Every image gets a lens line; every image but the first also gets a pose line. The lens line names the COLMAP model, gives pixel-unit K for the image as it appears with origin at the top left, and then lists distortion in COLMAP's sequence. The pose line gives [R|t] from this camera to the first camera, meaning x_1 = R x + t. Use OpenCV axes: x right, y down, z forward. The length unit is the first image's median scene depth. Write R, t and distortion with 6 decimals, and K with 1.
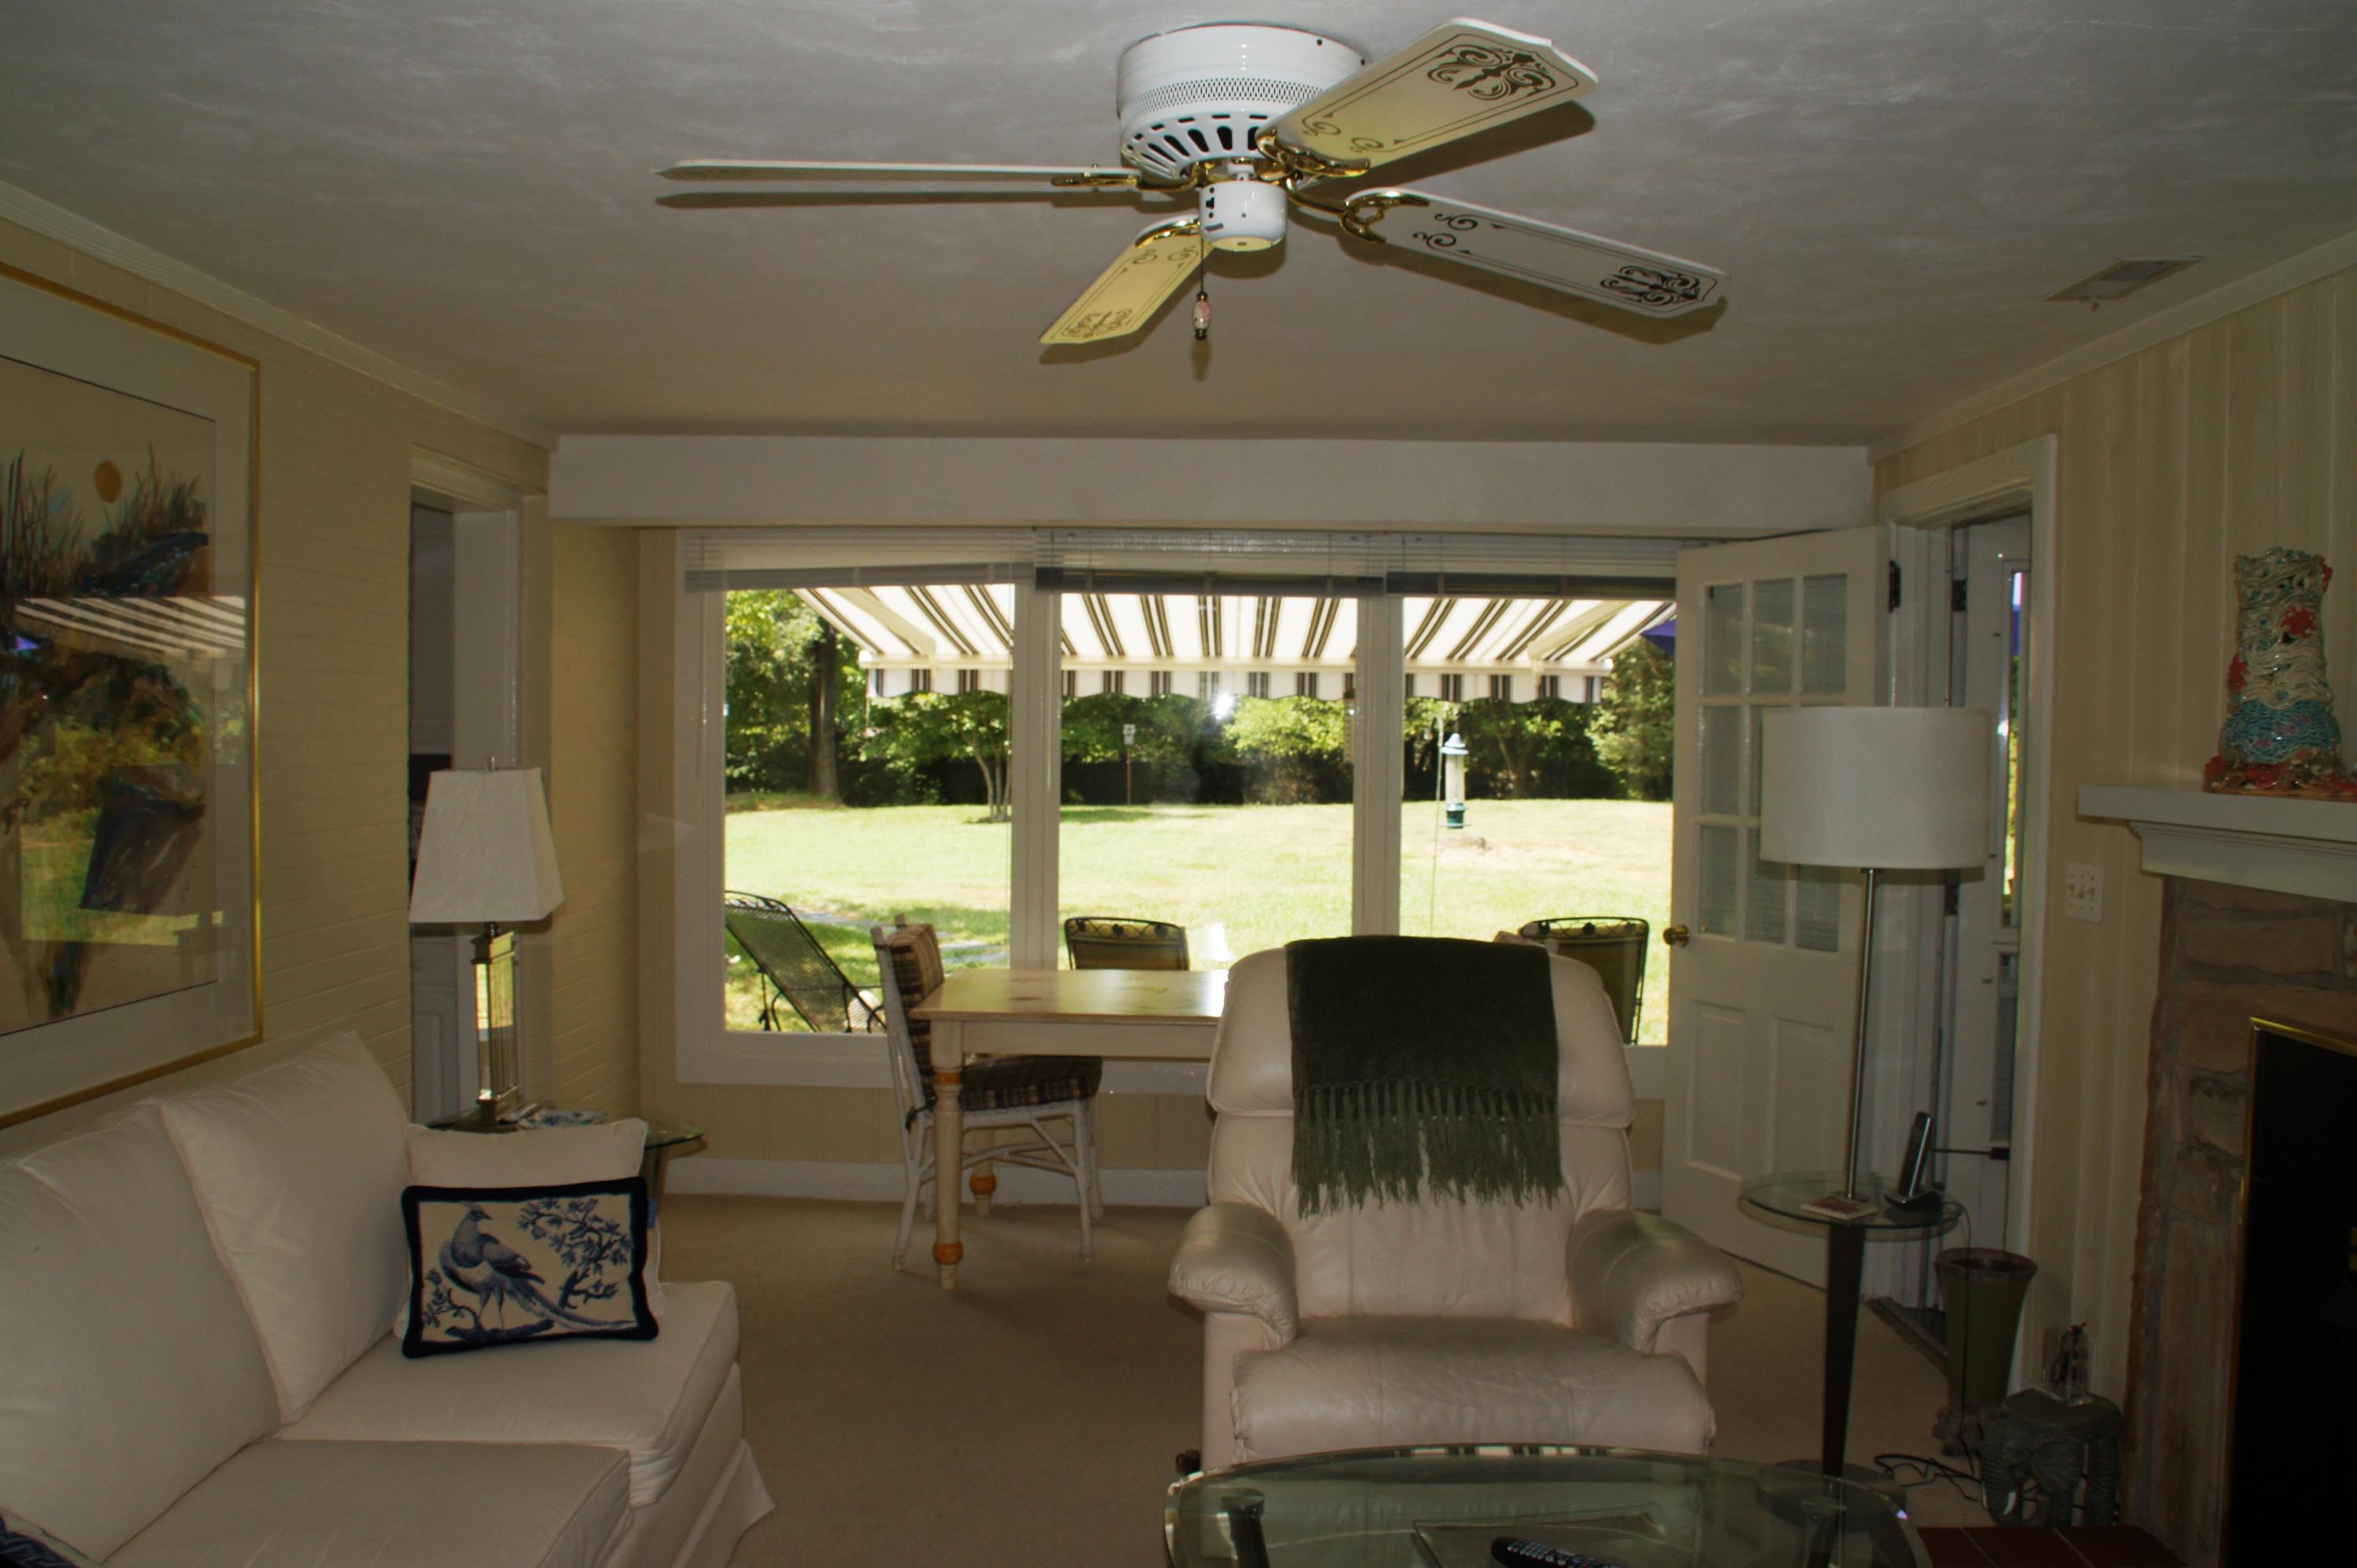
lens RADIAL K [[1851.1, 0, 1181.1], [0, 1851.1, 798.1], [0, 0, 1]] dist [-0.168815, 0.115627]
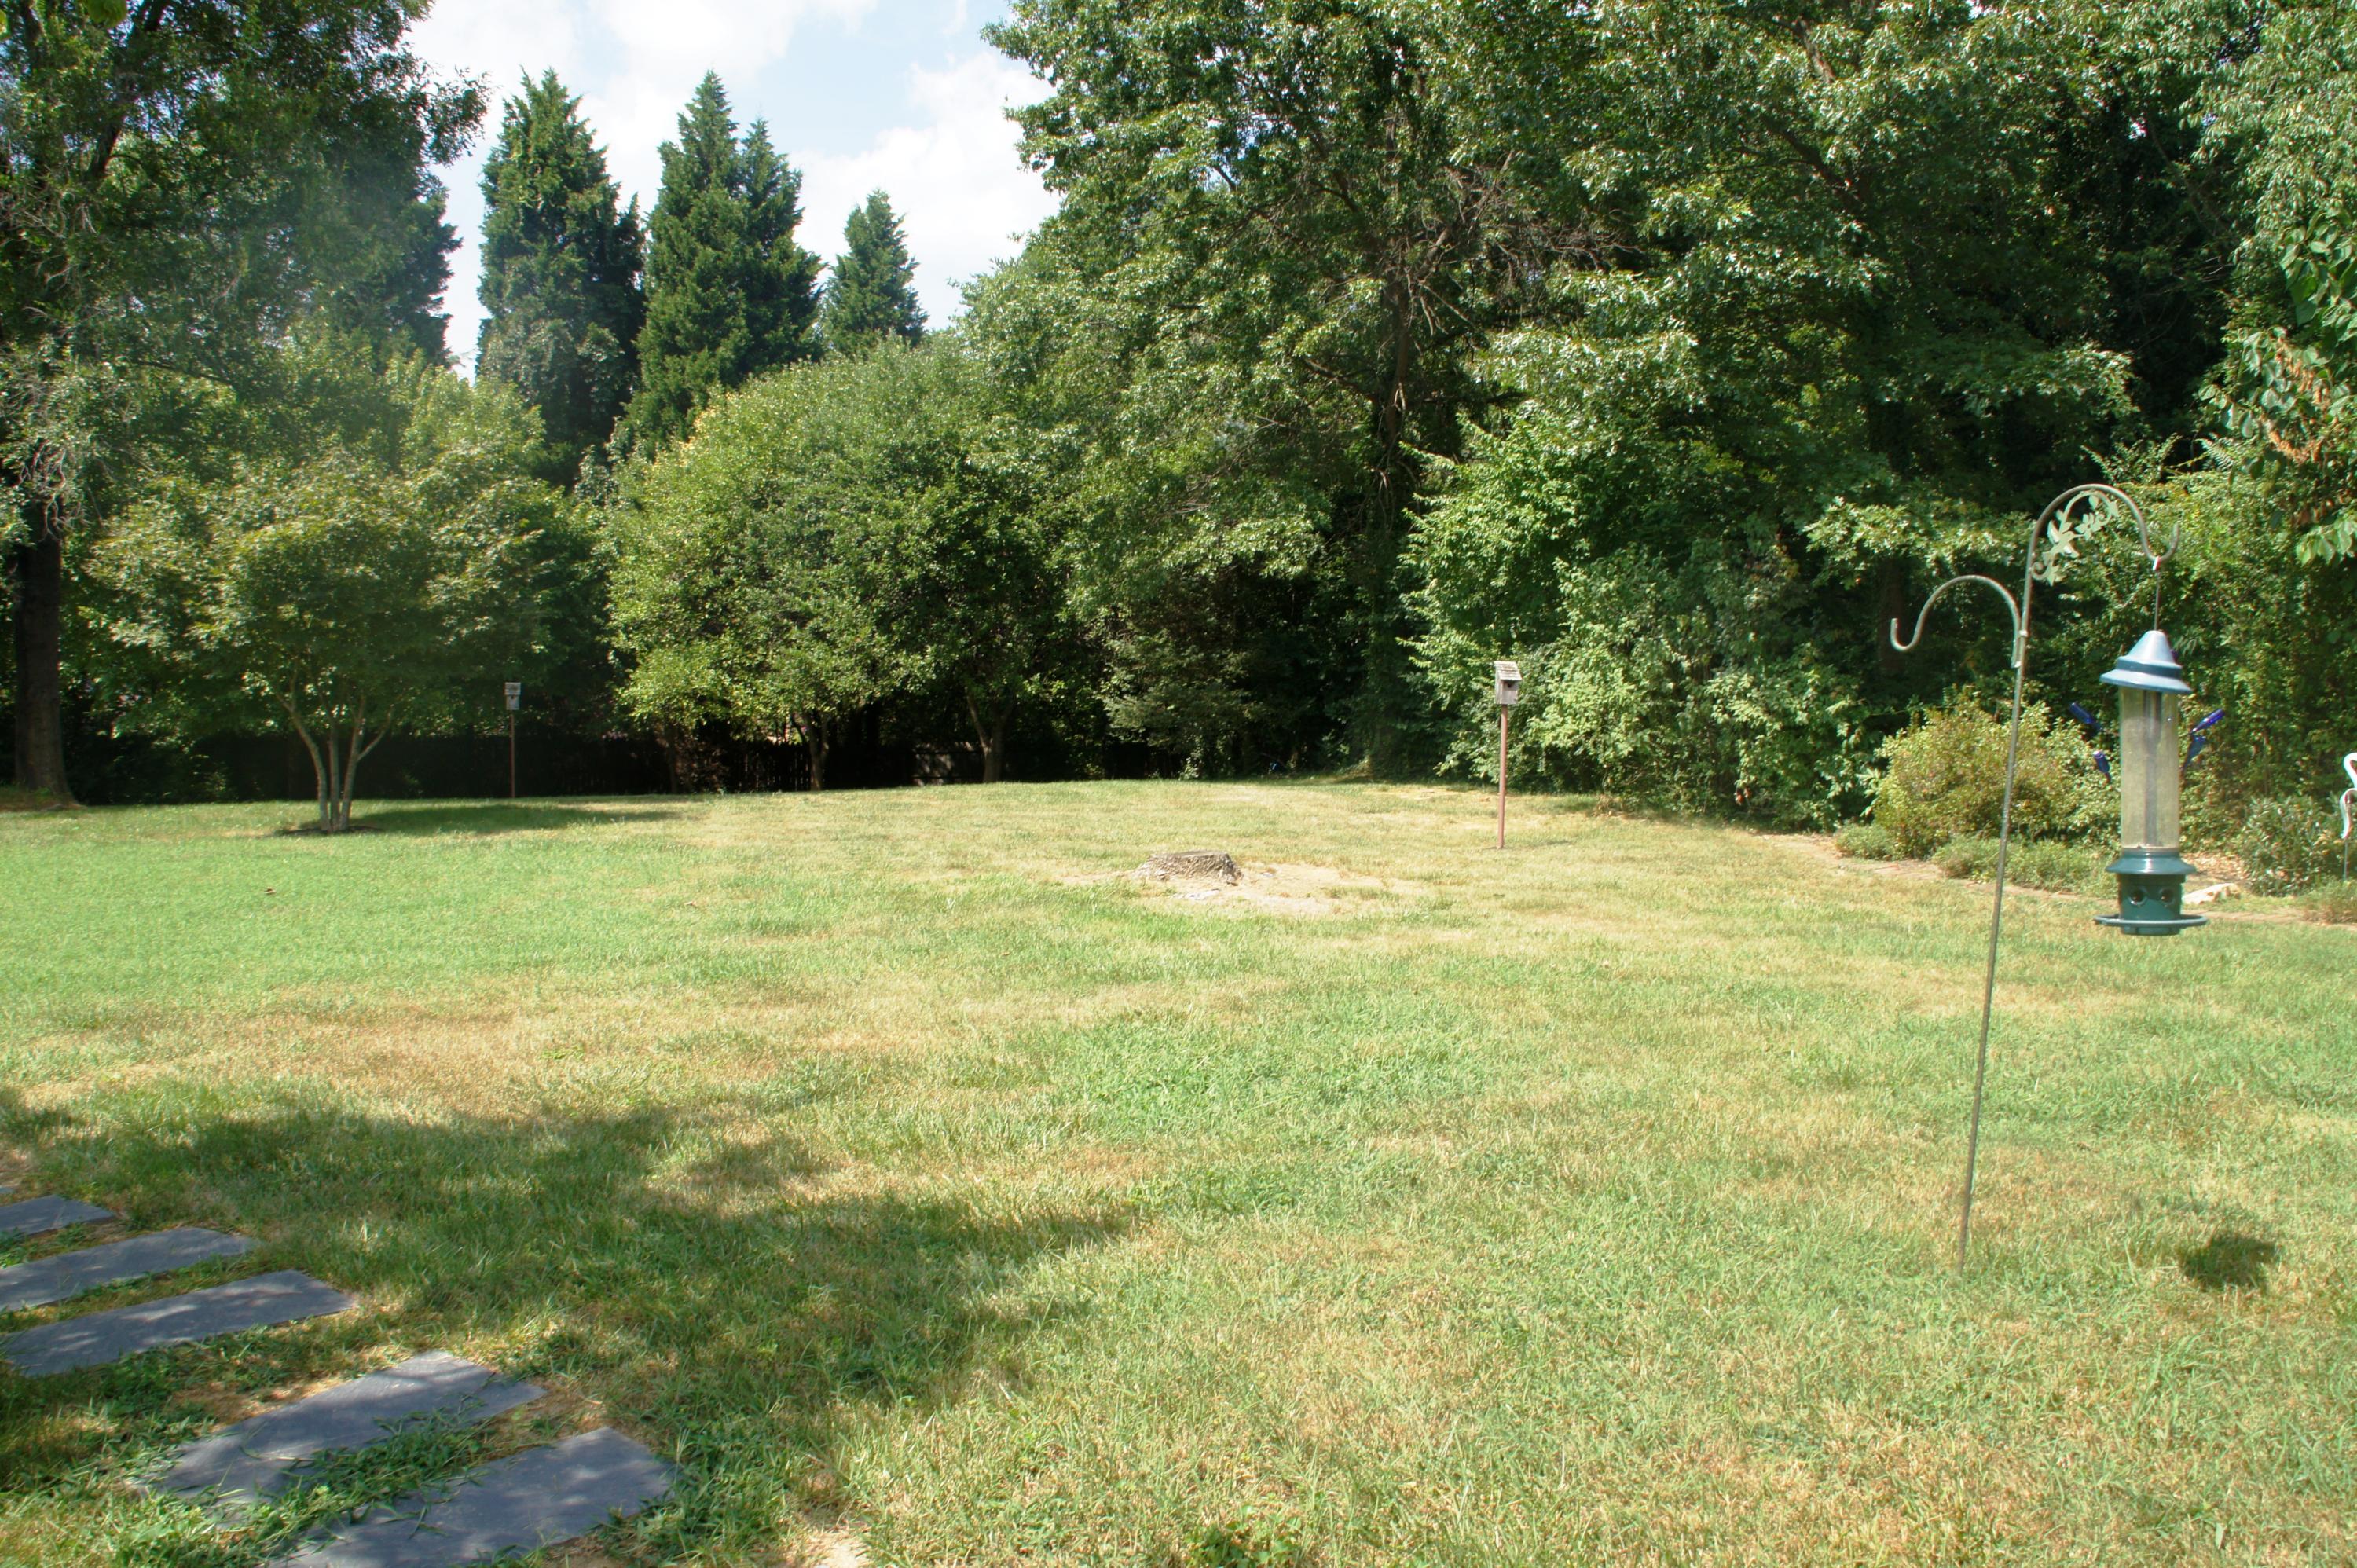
lens RADIAL K [[1851.1, 0, 1181.1], [0, 1851.1, 798.1], [0, 0, 1]] dist [-0.168815, 0.115627]
pose [[0.933660, -0.015176, 0.357840, -0.034525], [0.010004, 0.999817, 0.016301, -0.003614], [-0.358021, -0.011640, 0.933641, 0.236455]]
